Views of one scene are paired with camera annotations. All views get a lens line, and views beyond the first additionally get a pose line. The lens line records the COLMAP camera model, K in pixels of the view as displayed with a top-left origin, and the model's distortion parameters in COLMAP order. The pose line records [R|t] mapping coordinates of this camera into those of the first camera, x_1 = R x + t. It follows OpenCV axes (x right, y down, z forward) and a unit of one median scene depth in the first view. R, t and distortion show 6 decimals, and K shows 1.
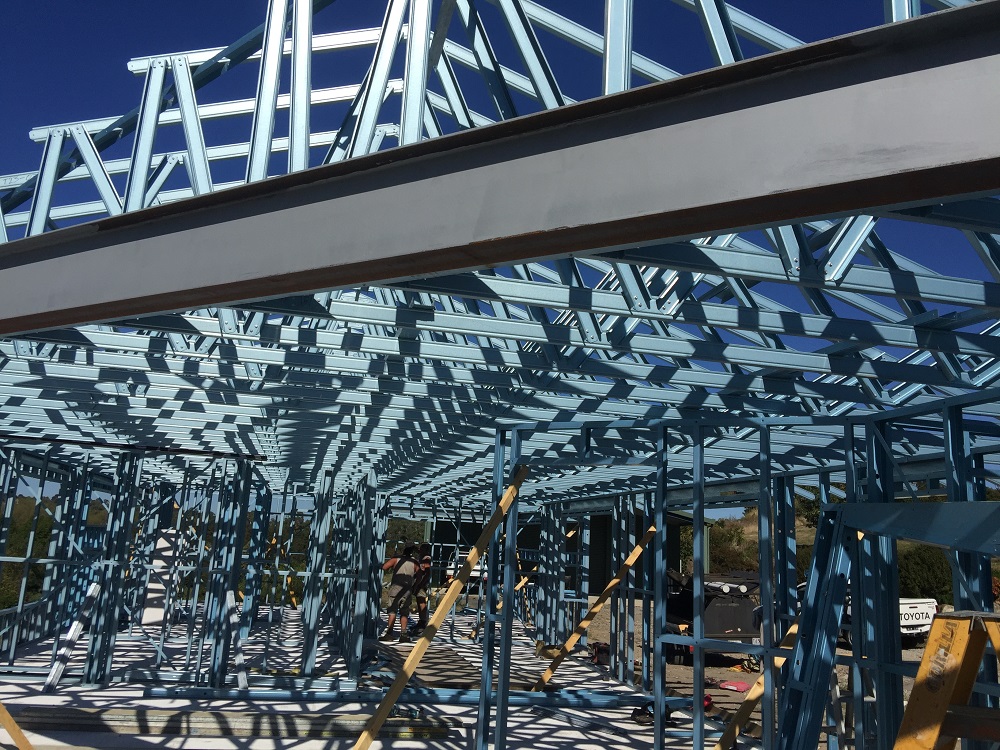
lens RADIAL K [[855.1, 0, 486.8], [0, 855.1, 359.6], [0, 0, 1]] dist [0.038469, -0.043466]
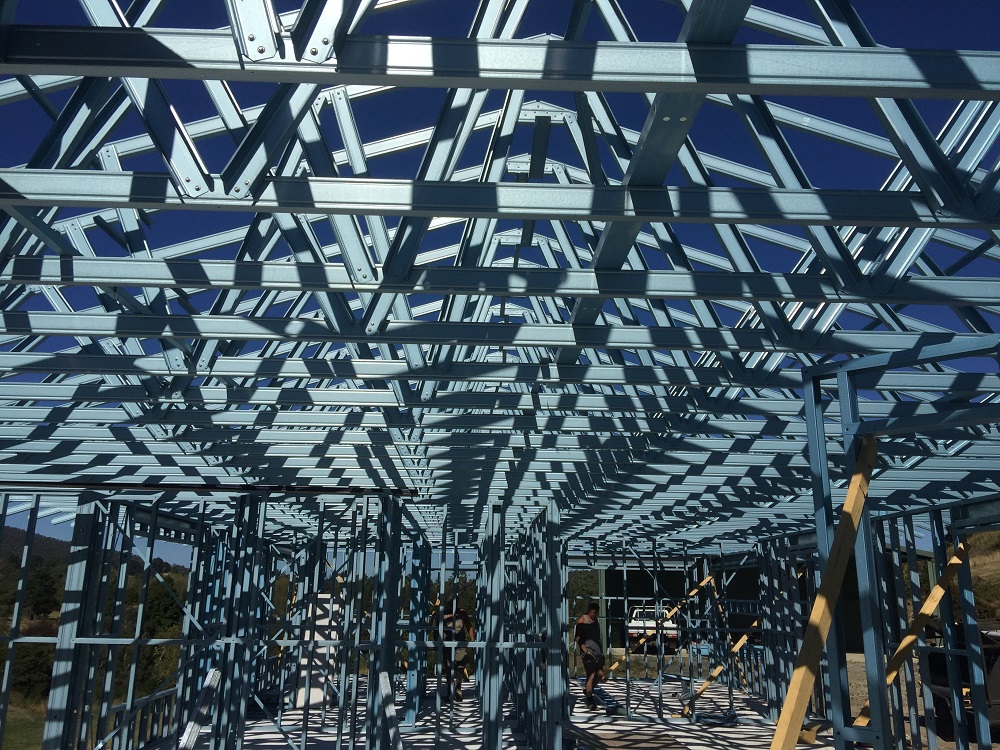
lens RADIAL K [[830.6, 0, 483.9], [0, 830.6, 319.6], [0, 0, 1]] dist [0.026485, -0.041783]
pose [[0.981245, -0.102337, -0.163354, -0.060276], [0.083316, 0.989352, -0.119339, 0.056594], [0.173827, 0.103491, 0.979323, 0.263975]]
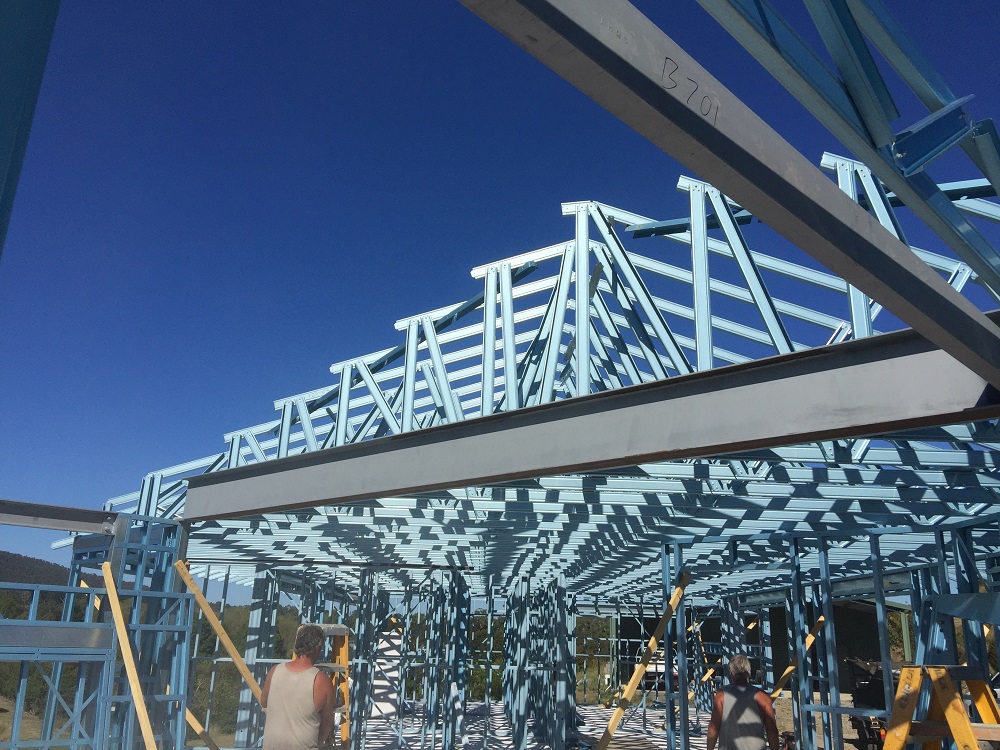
lens RADIAL K [[860.8, 0, 480.9], [0, 860.8, 382.3], [0, 0, 1]] dist [0.059836, -0.101518]
pose [[0.976909, -0.087222, -0.195040, 0.012489], [0.071469, 0.993693, -0.086410, -0.040486], [0.201347, 0.070476, 0.976981, -0.205624]]
